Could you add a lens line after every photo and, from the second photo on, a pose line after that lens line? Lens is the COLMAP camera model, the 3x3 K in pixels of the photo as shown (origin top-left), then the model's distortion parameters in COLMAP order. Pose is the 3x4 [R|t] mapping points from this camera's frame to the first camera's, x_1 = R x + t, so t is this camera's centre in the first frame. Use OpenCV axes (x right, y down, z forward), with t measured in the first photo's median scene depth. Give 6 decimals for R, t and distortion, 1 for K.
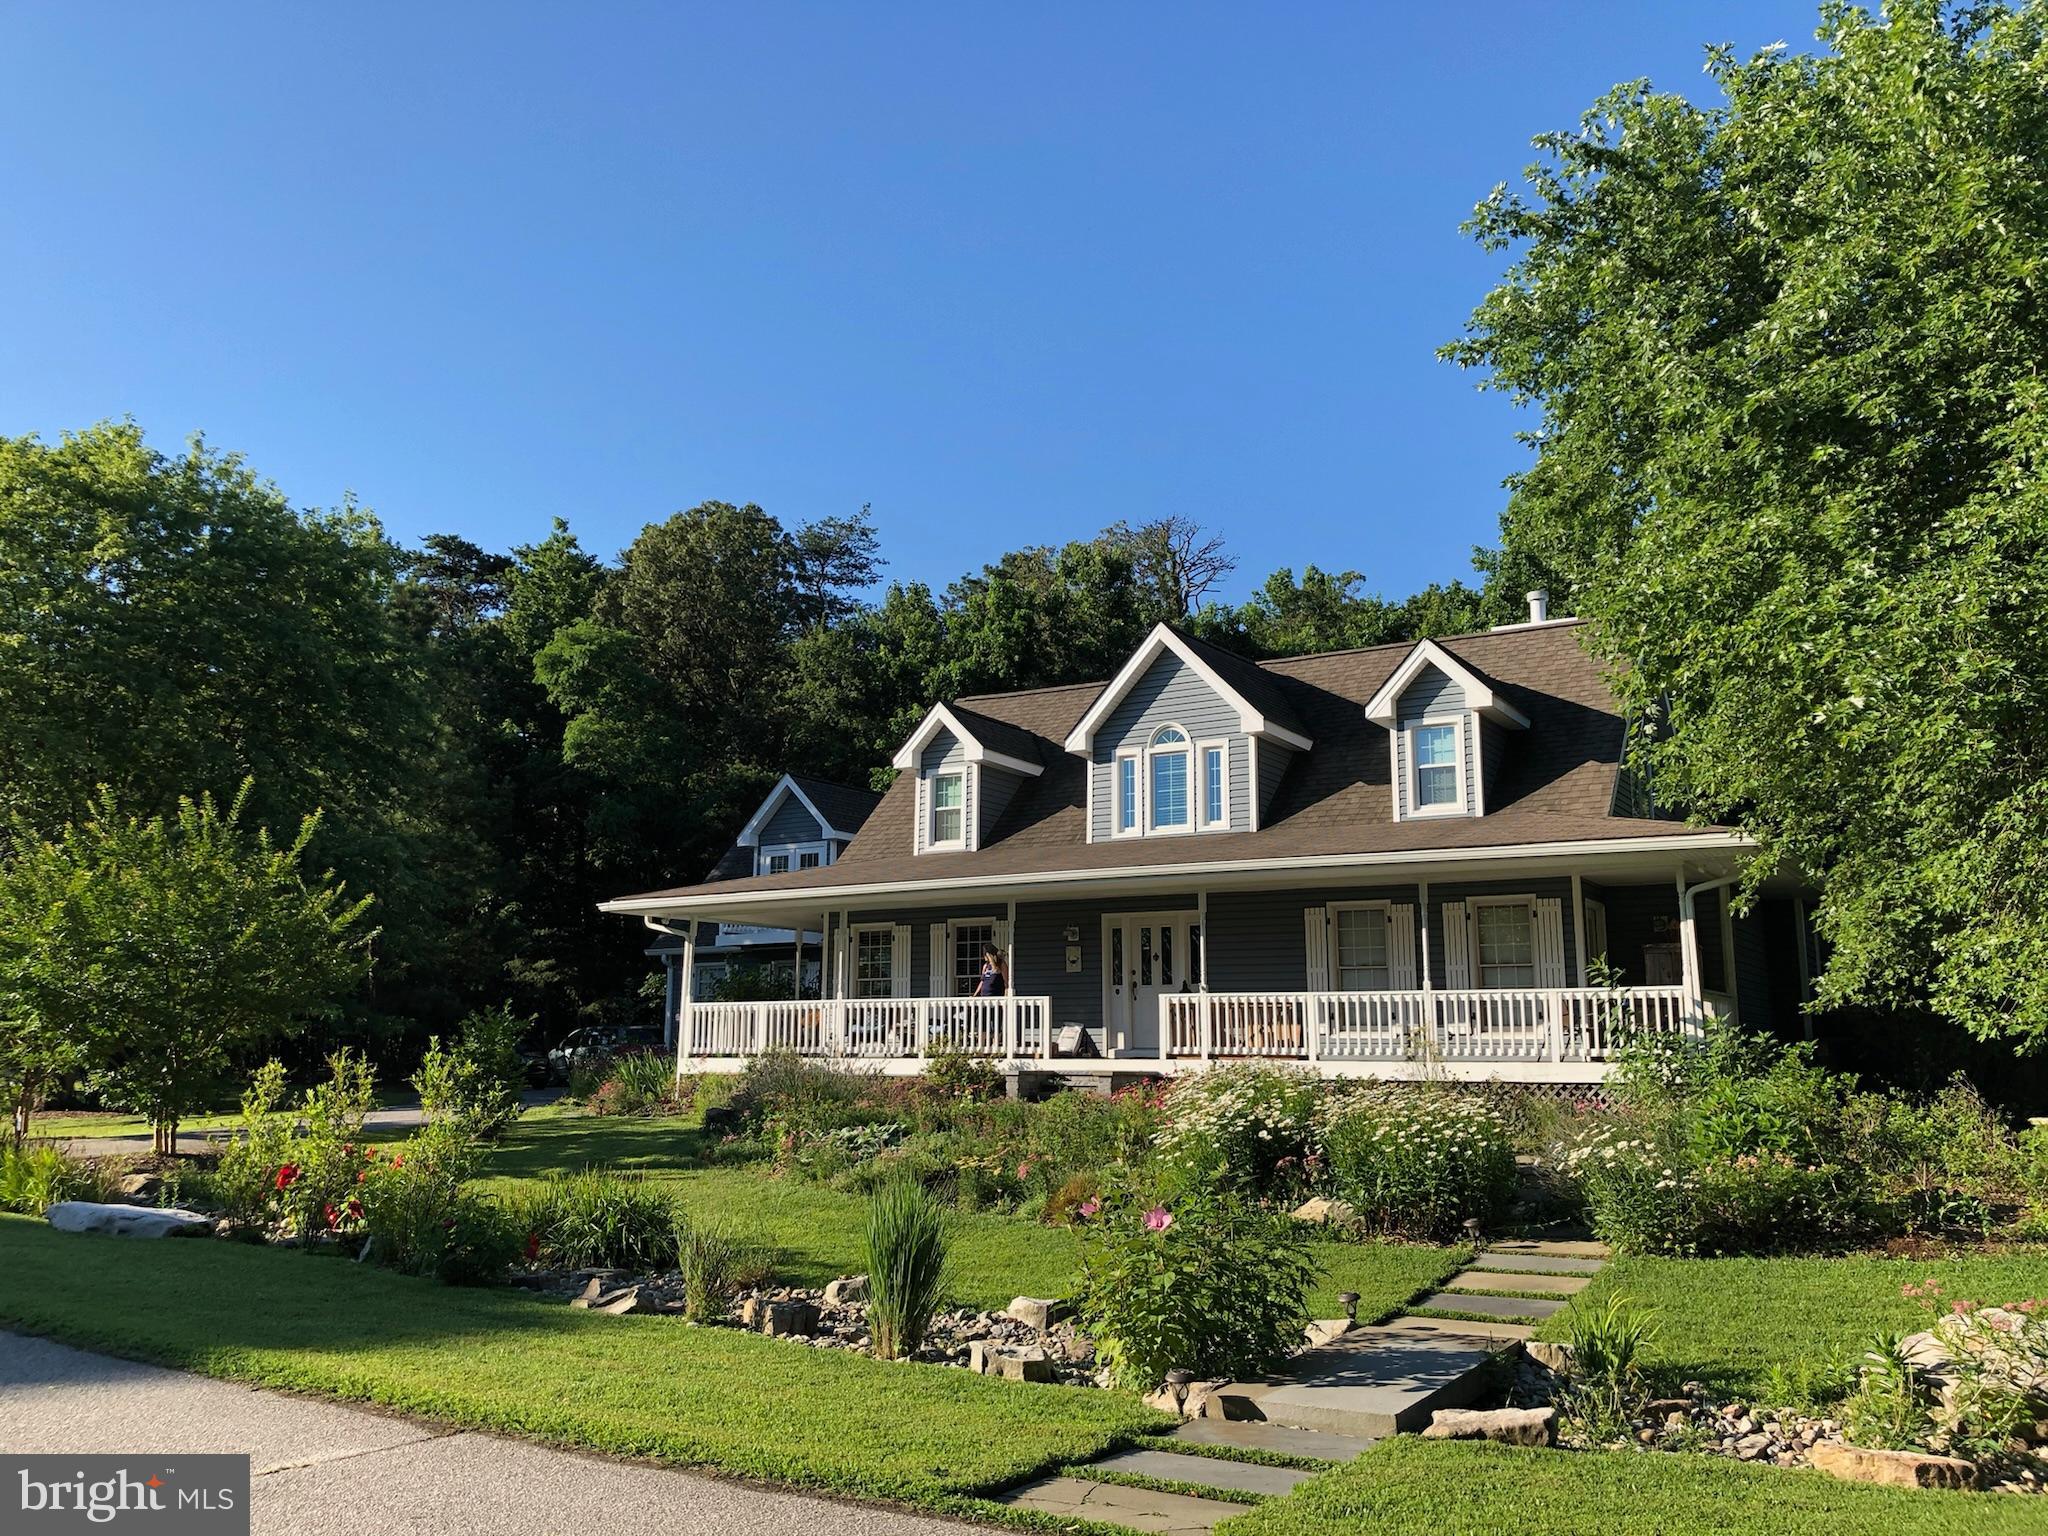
lens RADIAL K [[1651.9, 0, 1024.0], [0, 1651.9, 768.0], [0, 0, 1]] dist [0.124122, -0.309206]
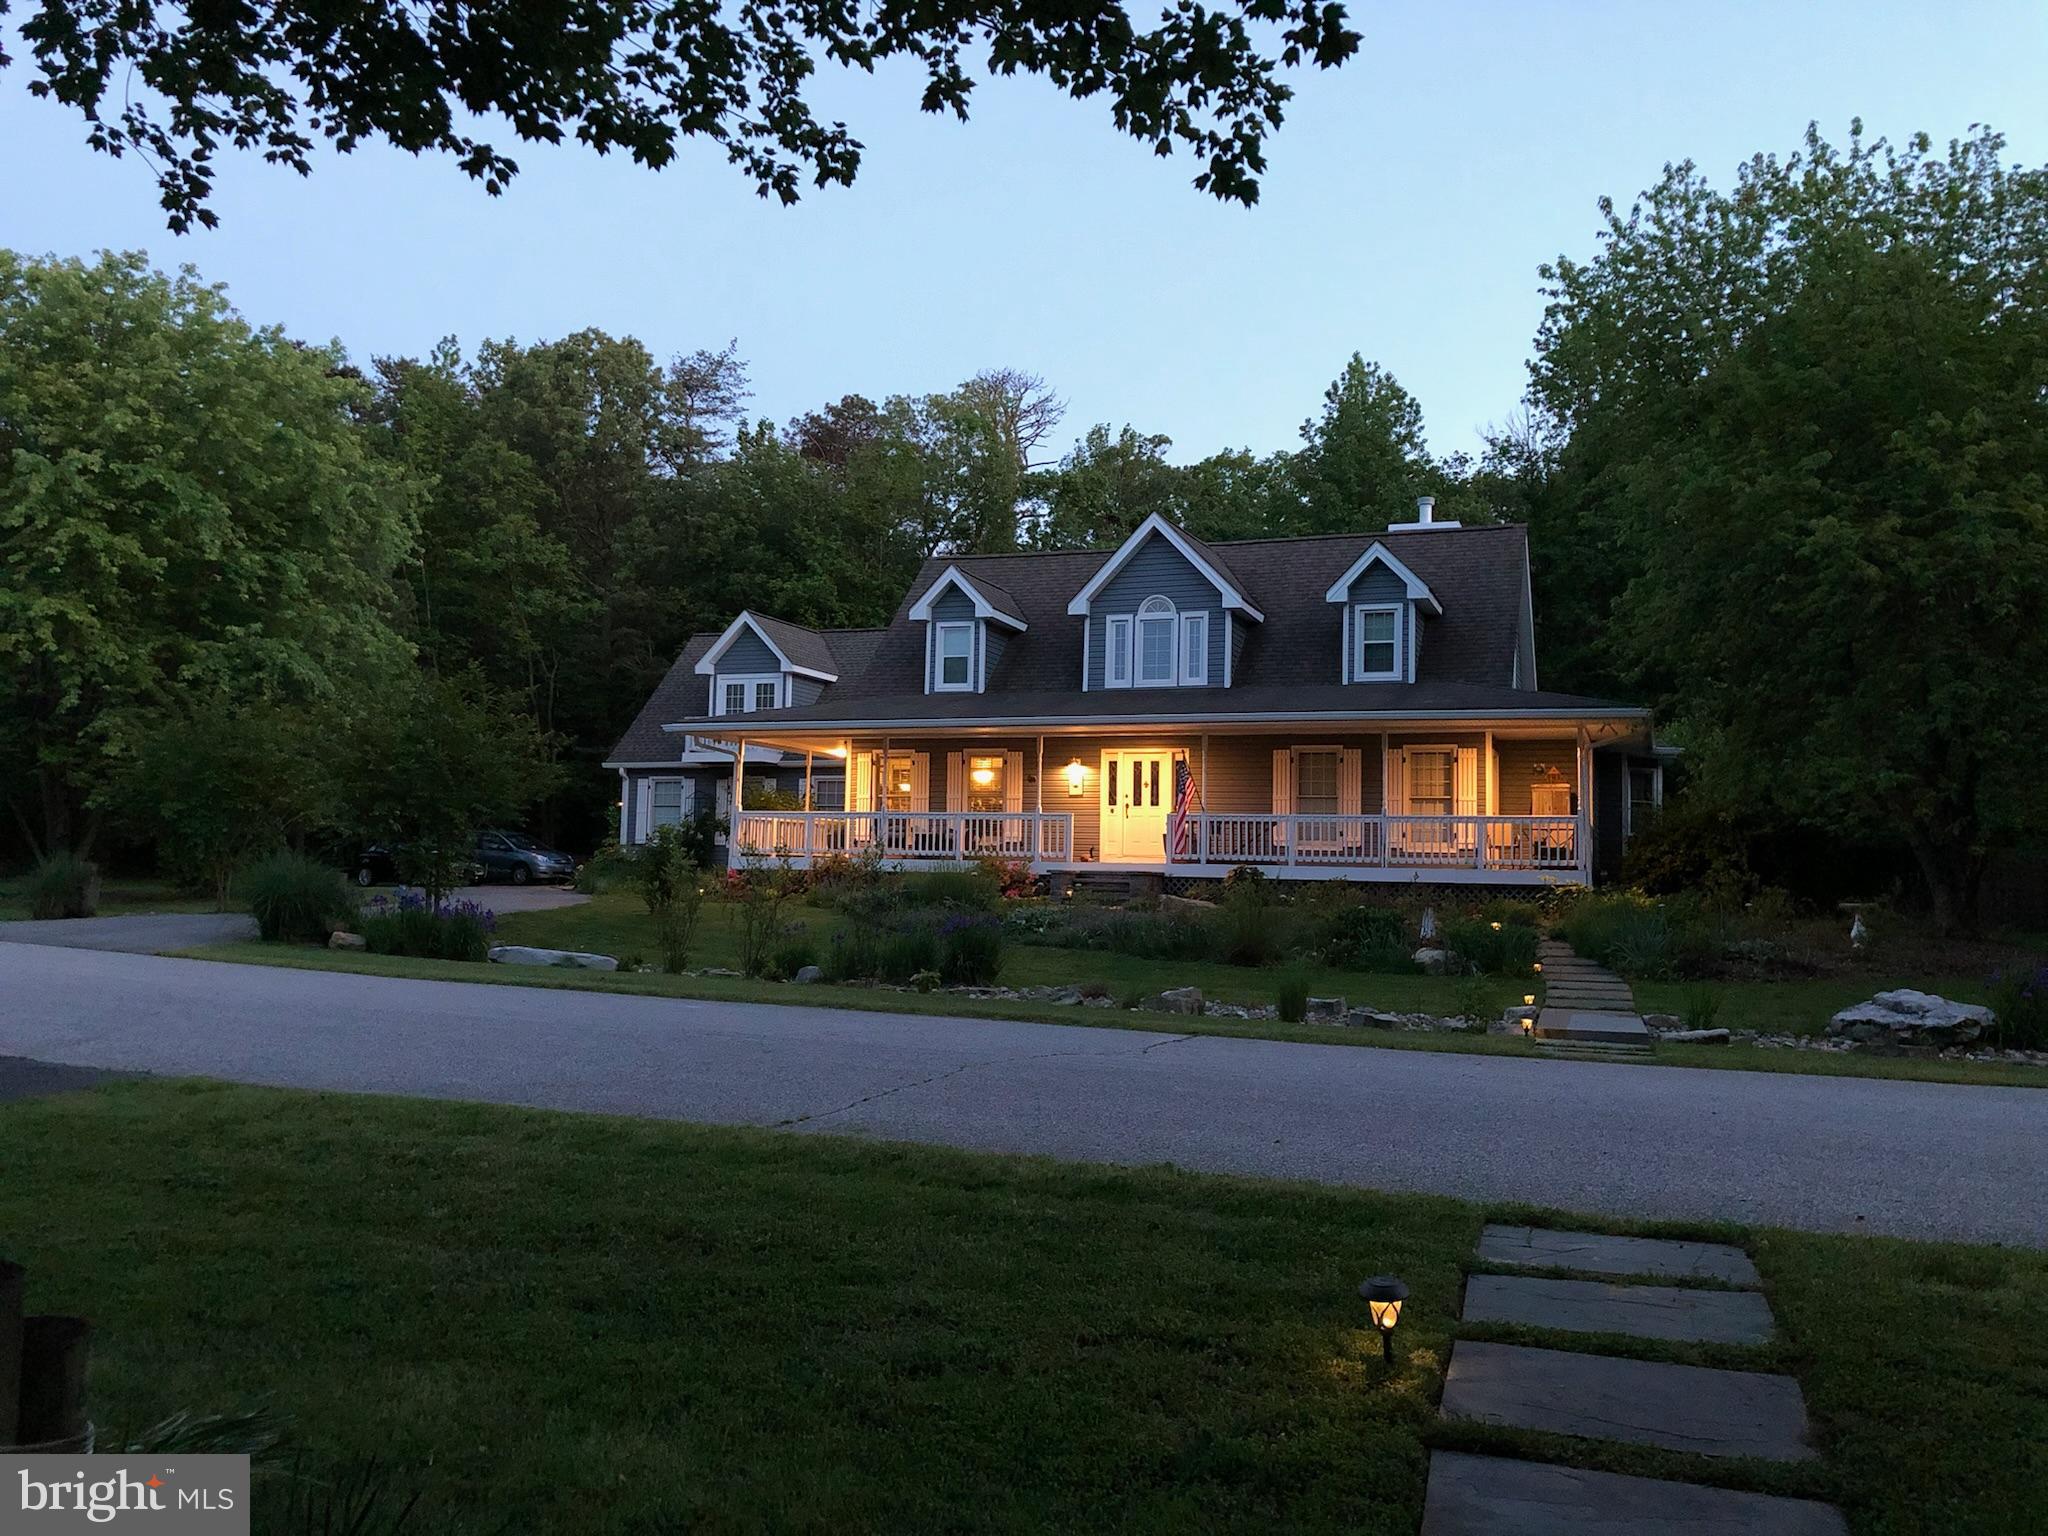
lens RADIAL K [[1651.9, 0, 1024.0], [0, 1651.9, 768.0], [0, 0, 1]] dist [0.124122, -0.309206]
pose [[0.983007, 0.027055, 0.181565, -0.235267], [-0.046590, 0.993464, 0.104207, -0.024301], [-0.177559, -0.110895, 0.977842, -0.205123]]
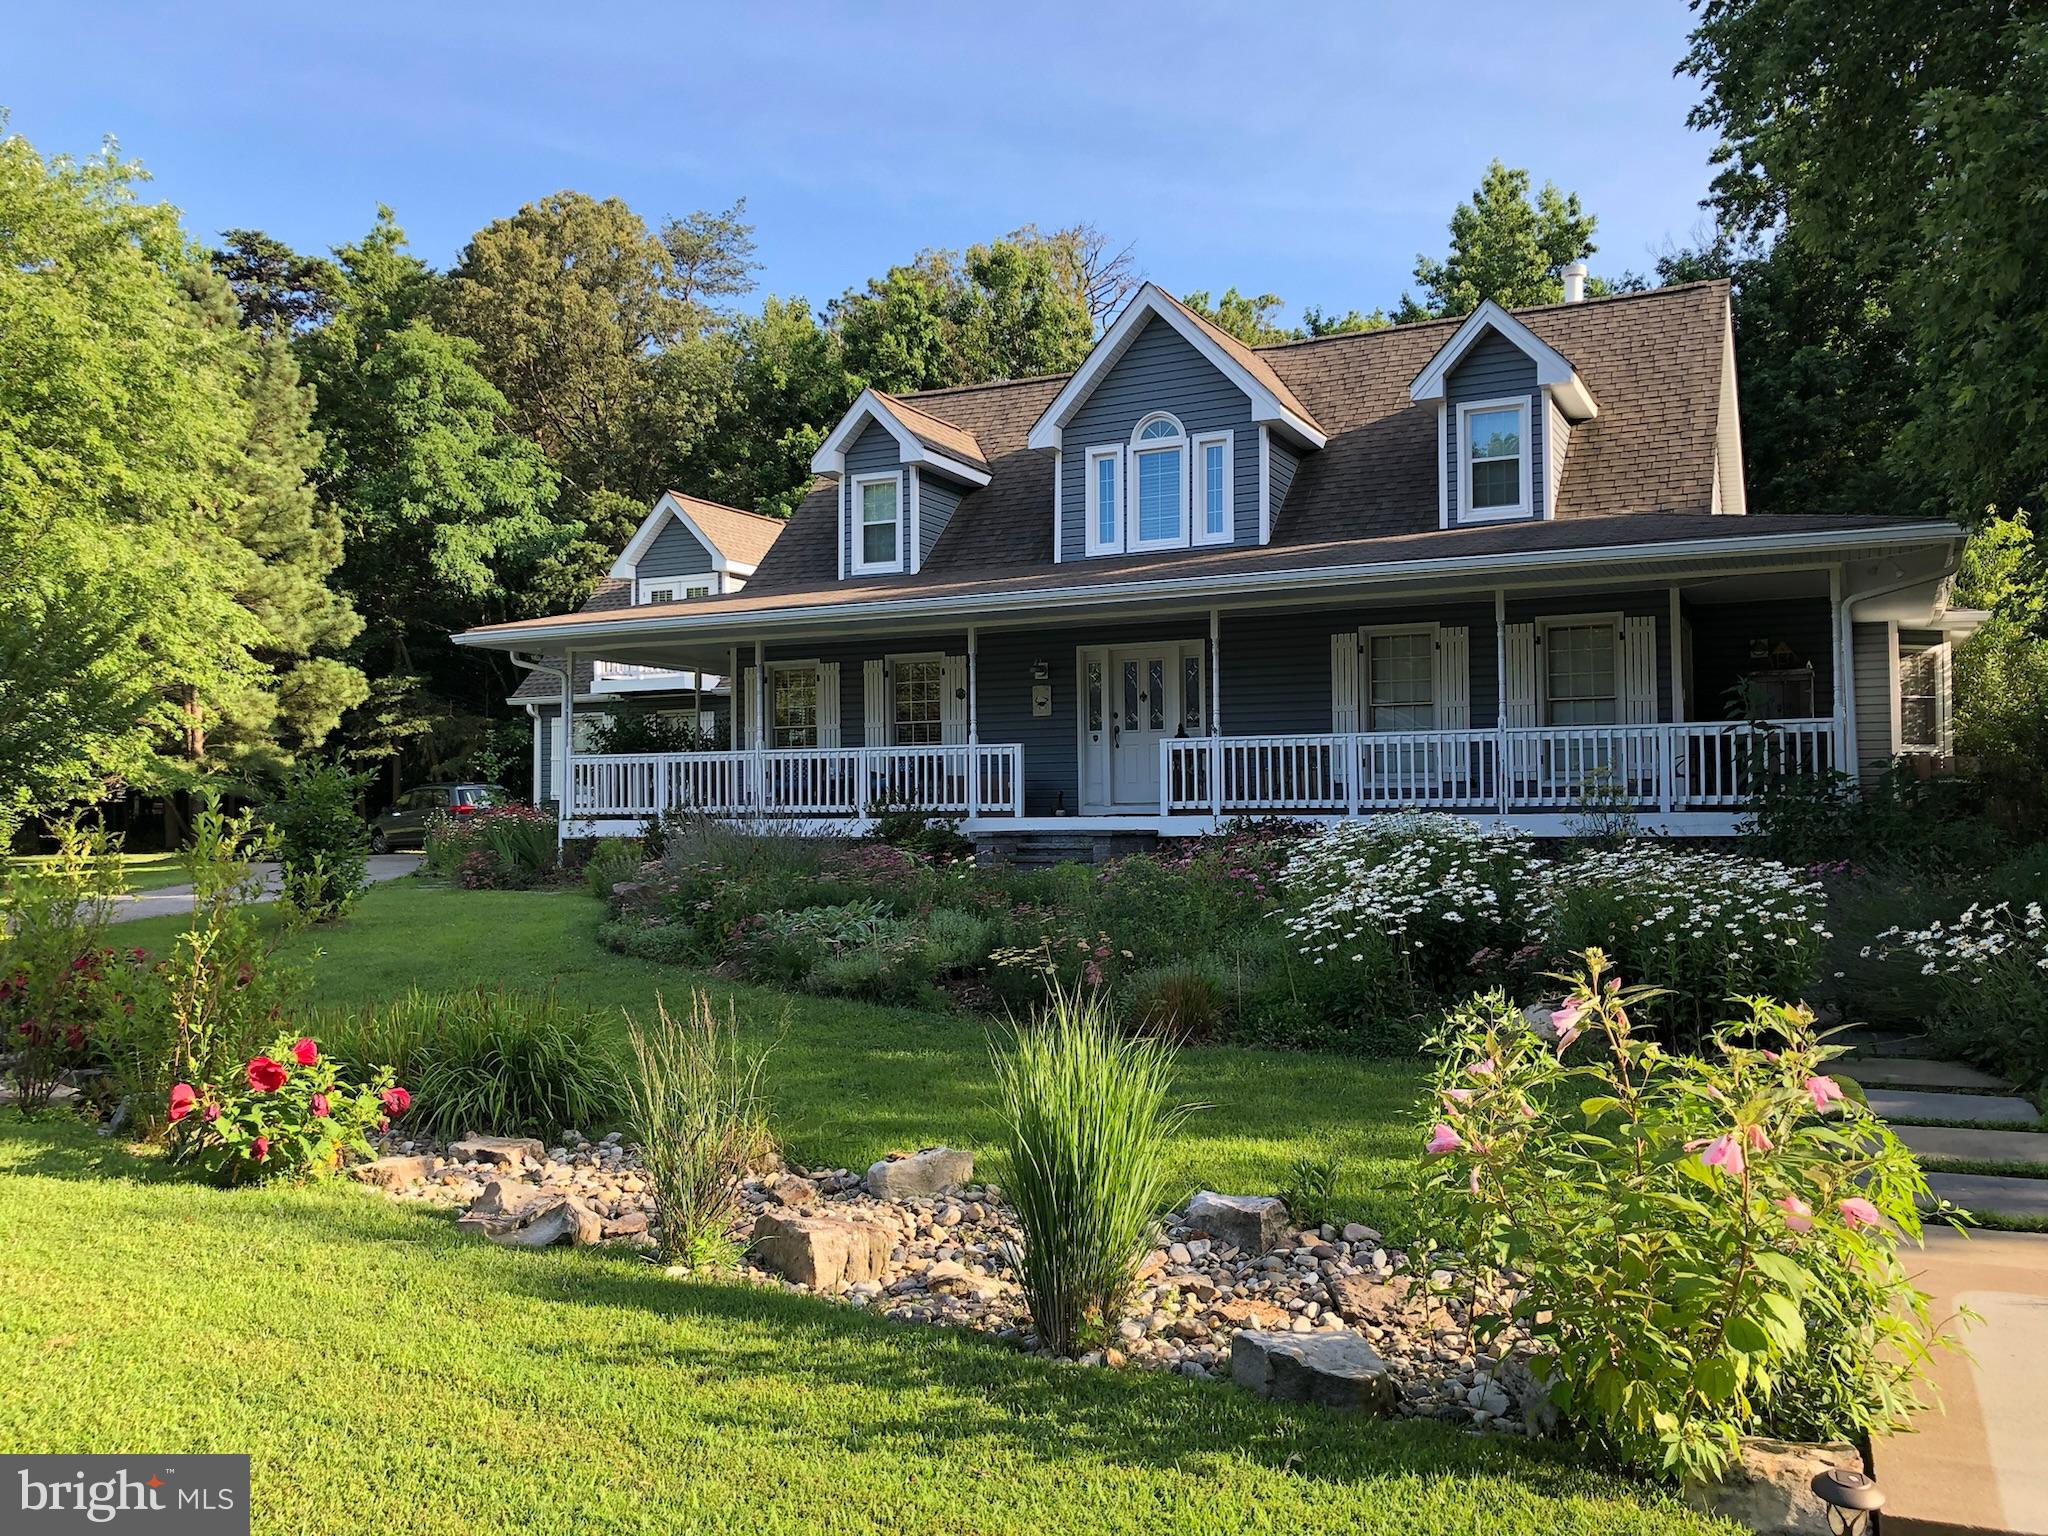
lens RADIAL K [[1651.9, 0, 1024.0], [0, 1651.9, 768.0], [0, 0, 1]] dist [0.124122, -0.309206]
pose [[0.996425, -0.008822, 0.084020, -0.049929], [-0.003244, 0.989803, 0.142406, 0.030589], [-0.084420, -0.142170, 0.986236, 0.172932]]
